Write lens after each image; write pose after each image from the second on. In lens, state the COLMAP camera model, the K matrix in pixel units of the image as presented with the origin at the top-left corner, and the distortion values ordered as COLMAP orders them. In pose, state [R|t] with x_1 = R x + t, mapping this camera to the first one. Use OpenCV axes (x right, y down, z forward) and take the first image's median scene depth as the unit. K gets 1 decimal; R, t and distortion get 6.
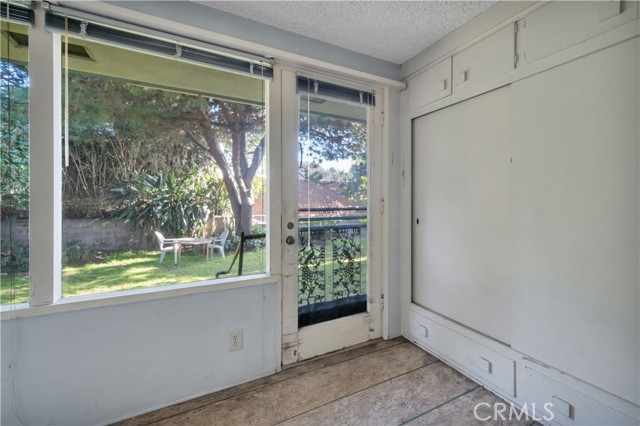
lens RADIAL K [[259.8, 0, 314.4], [0, 259.8, 202.7], [0, 0, 1]] dist [0.007444, 0.000208]
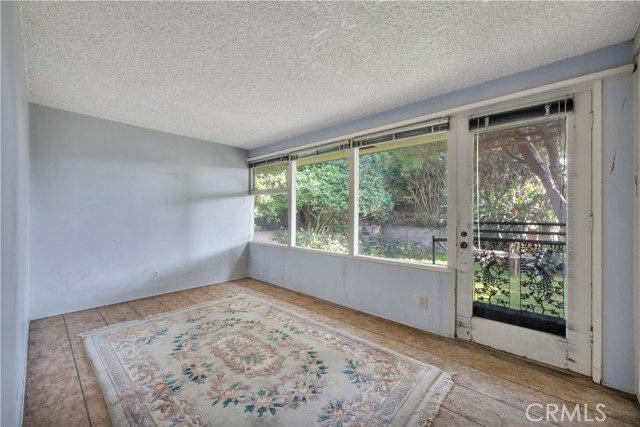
lens RADIAL K [[259.8, 0, 320.8], [0, 259.8, 213.5], [0, 0, 1]] dist [0.007444, 0.000208]
pose [[0.372721, -0.000012, -0.927943, 0.758333], [-0.010746, 0.999933, -0.004330, -0.002909], [0.927881, 0.011585, 0.372696, -0.147821]]
